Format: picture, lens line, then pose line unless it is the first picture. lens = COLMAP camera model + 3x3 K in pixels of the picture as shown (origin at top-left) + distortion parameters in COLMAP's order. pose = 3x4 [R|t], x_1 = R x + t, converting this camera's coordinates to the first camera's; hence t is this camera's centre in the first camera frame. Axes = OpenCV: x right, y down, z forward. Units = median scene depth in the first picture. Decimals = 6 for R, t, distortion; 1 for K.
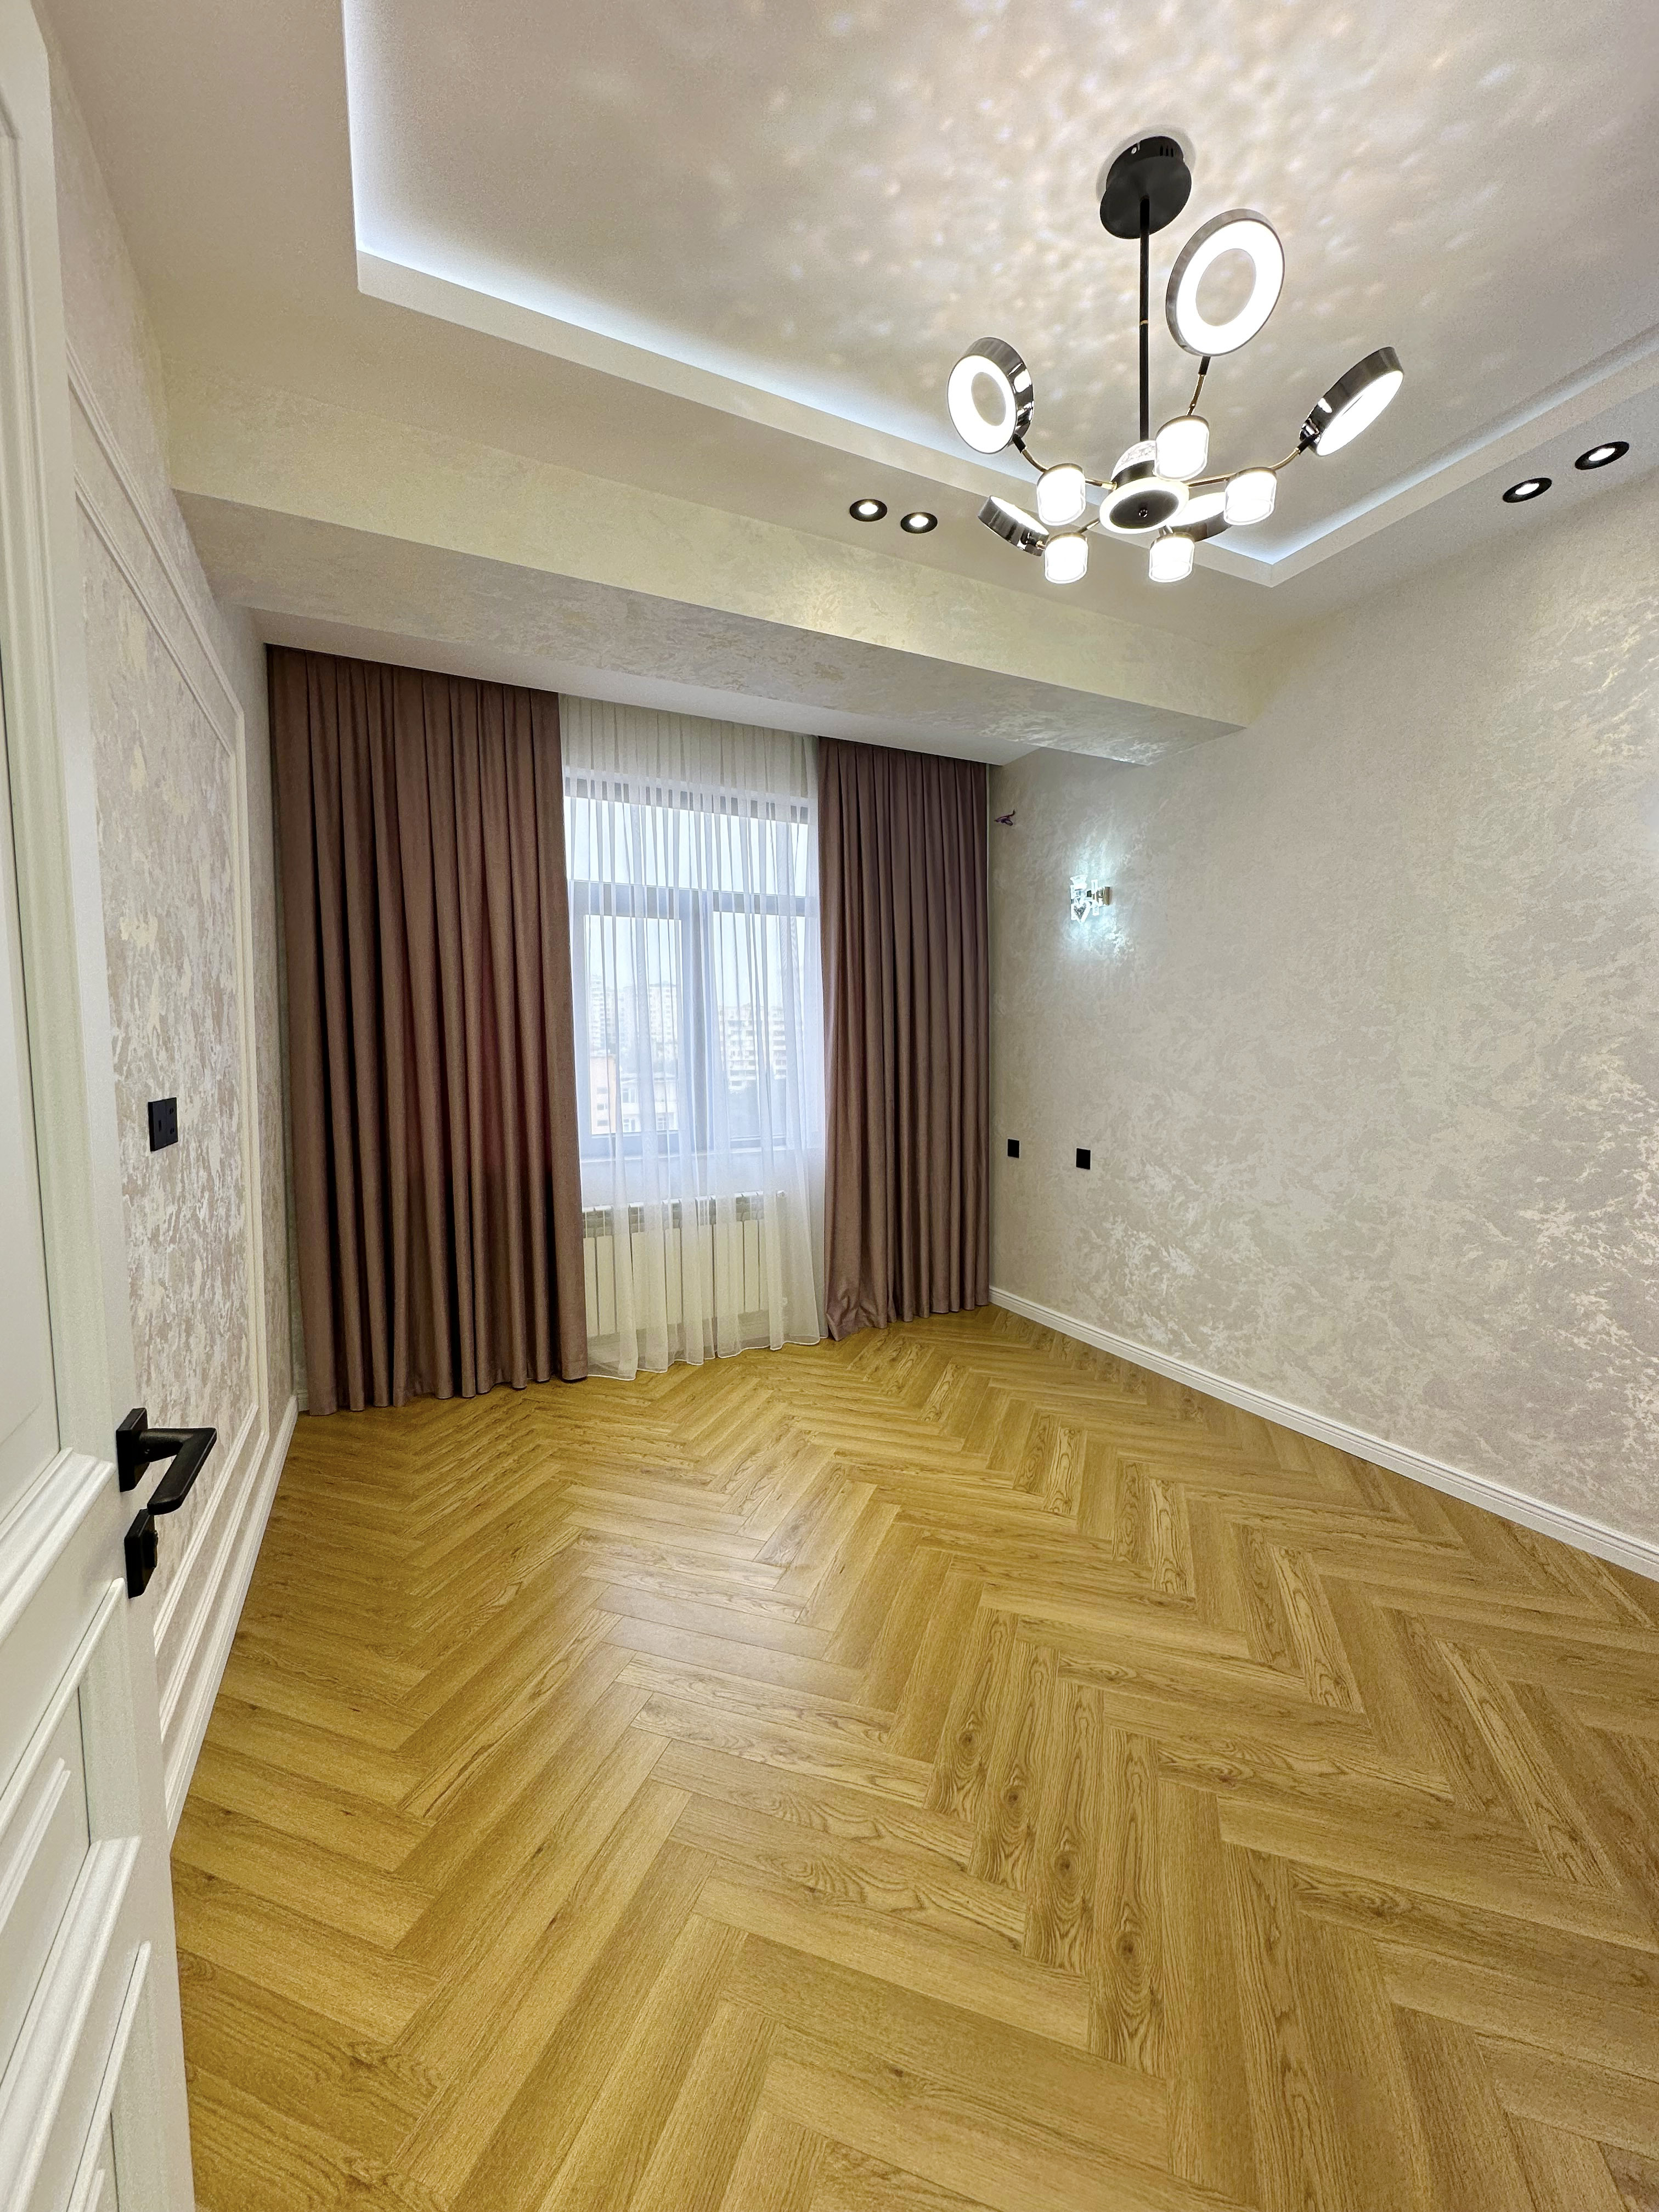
lens RADIAL K [[878.9, 0, 824.9], [0, 878.9, 1100.9], [0, 0, 1]] dist [-0.001679, -0.000089]
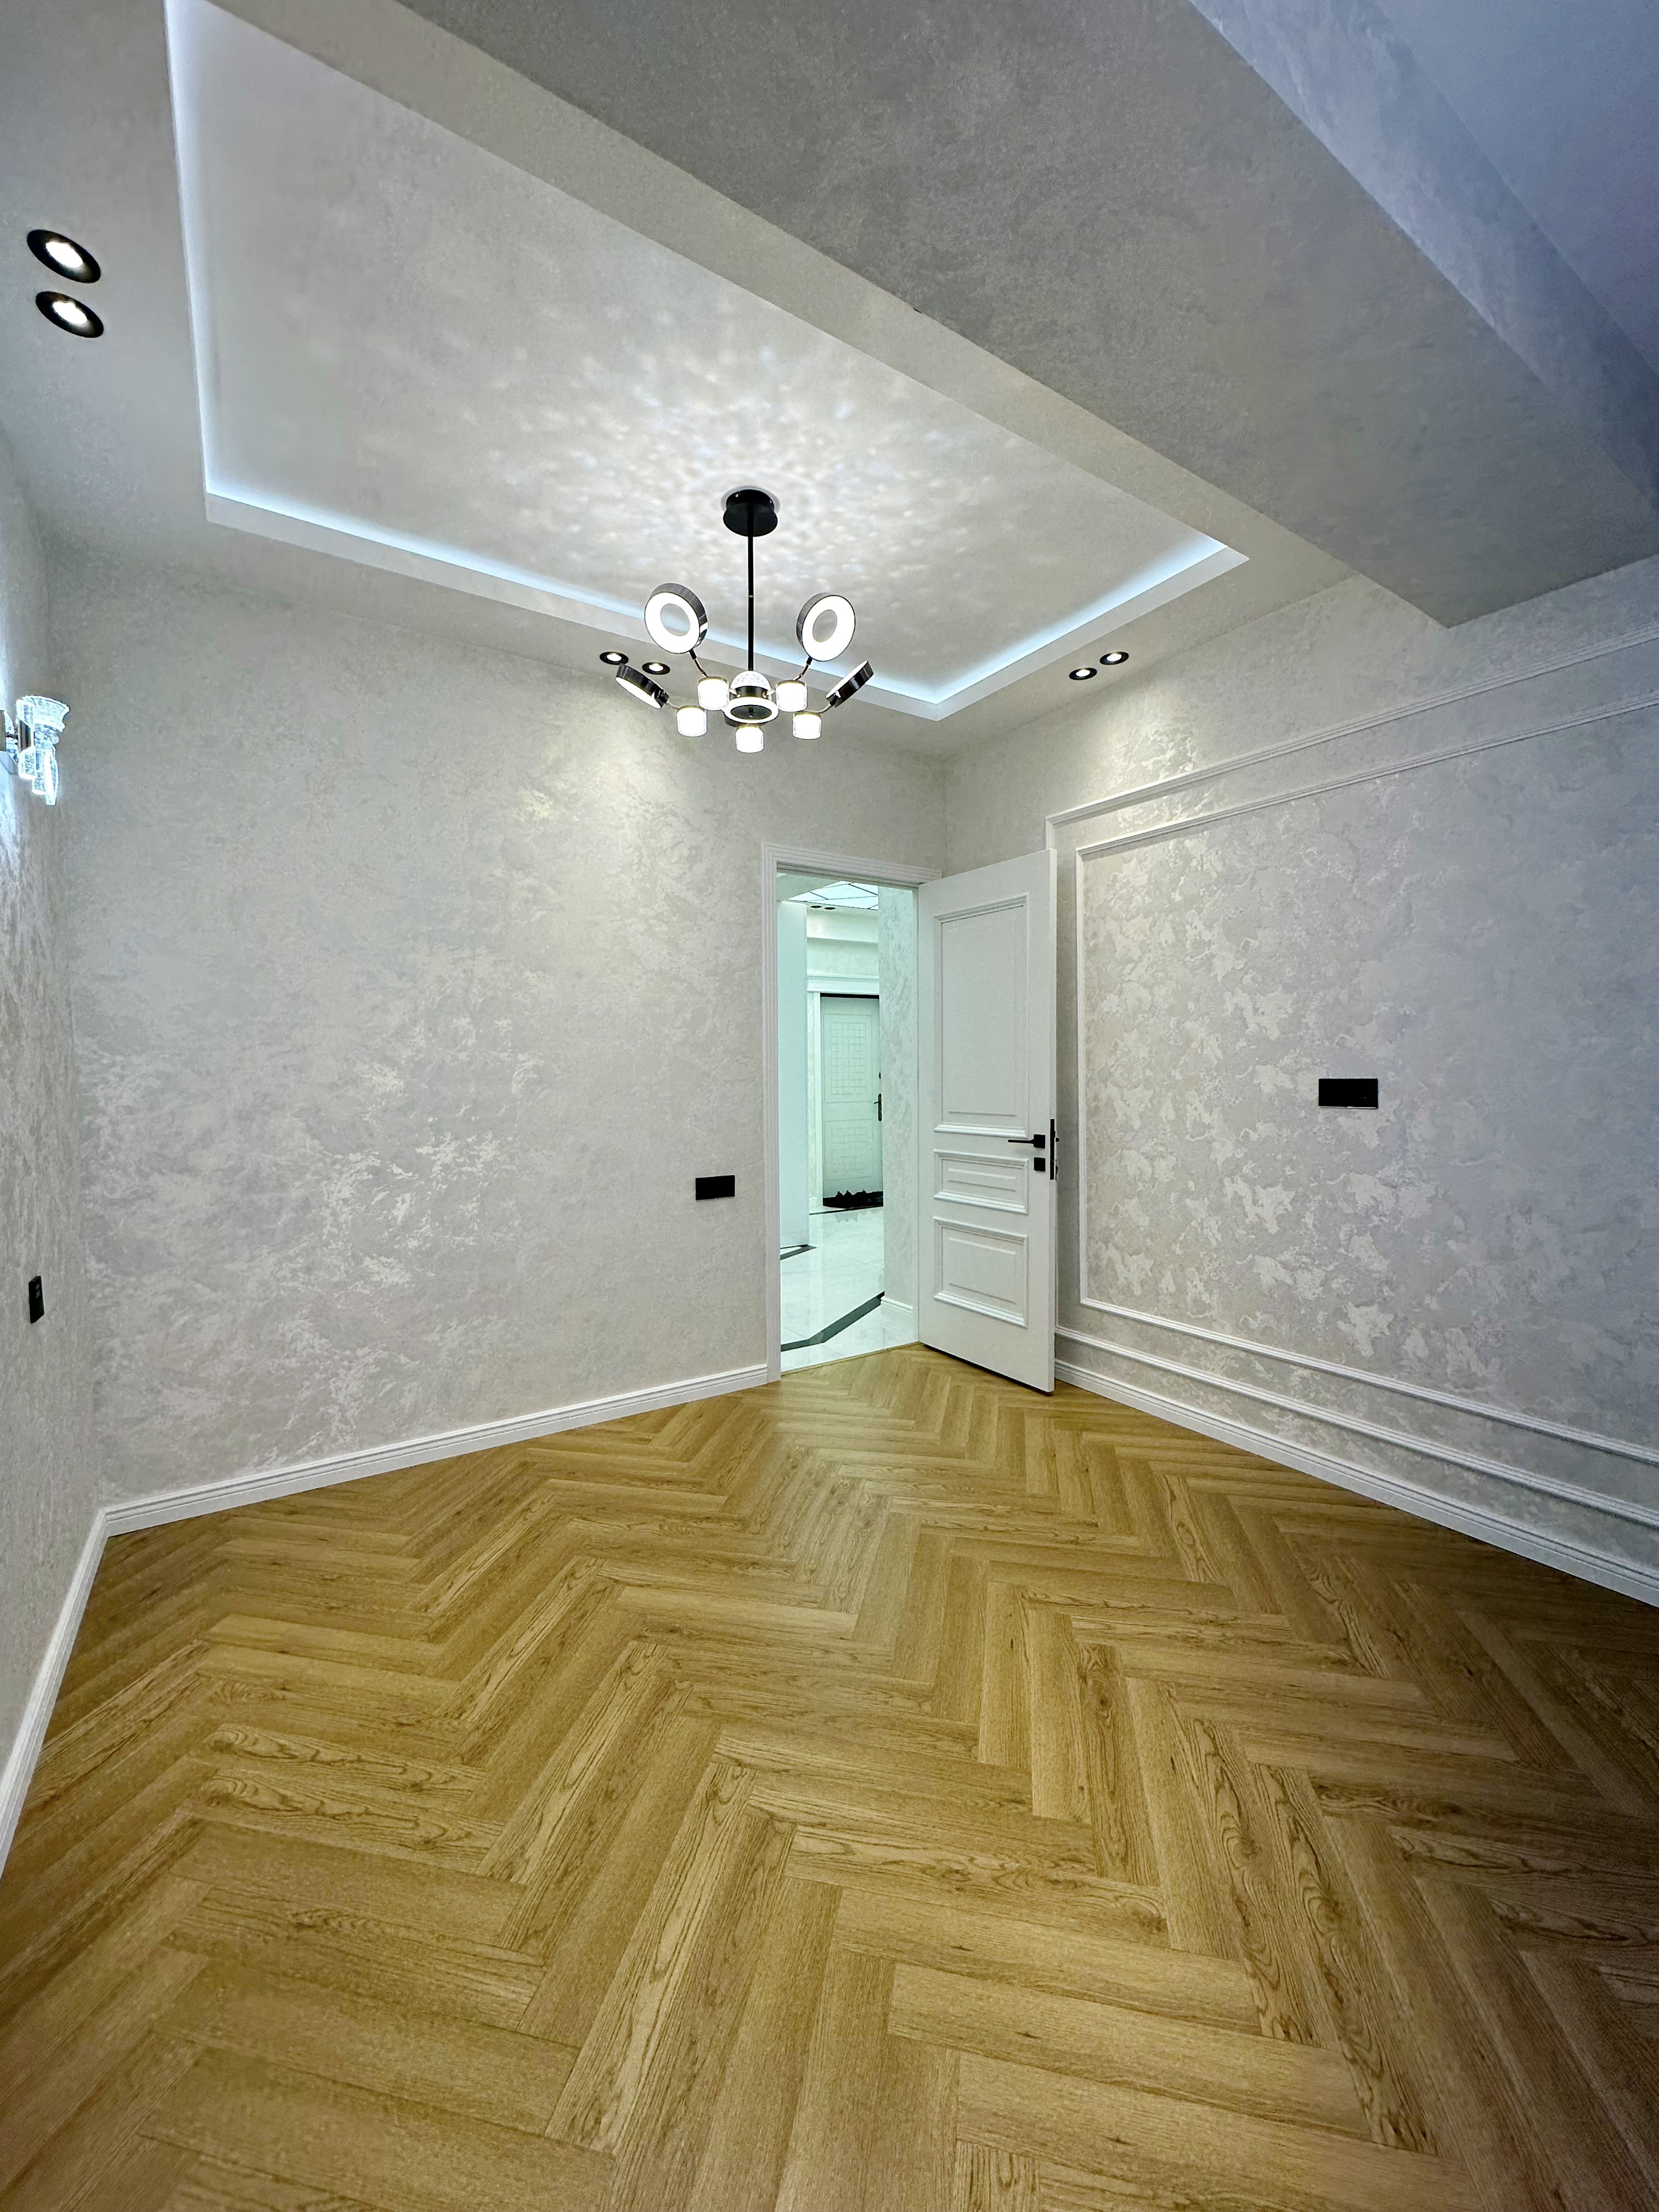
lens RADIAL K [[878.9, 0, 828.7], [0, 878.9, 1110.7], [0, 0, 1]] dist [-0.001679, -0.000089]
pose [[-0.991309, 0.023106, -0.129506, 0.326292], [0.009433, 0.994405, 0.105212, -0.097610], [0.131212, 0.103076, -0.985981, 1.929841]]
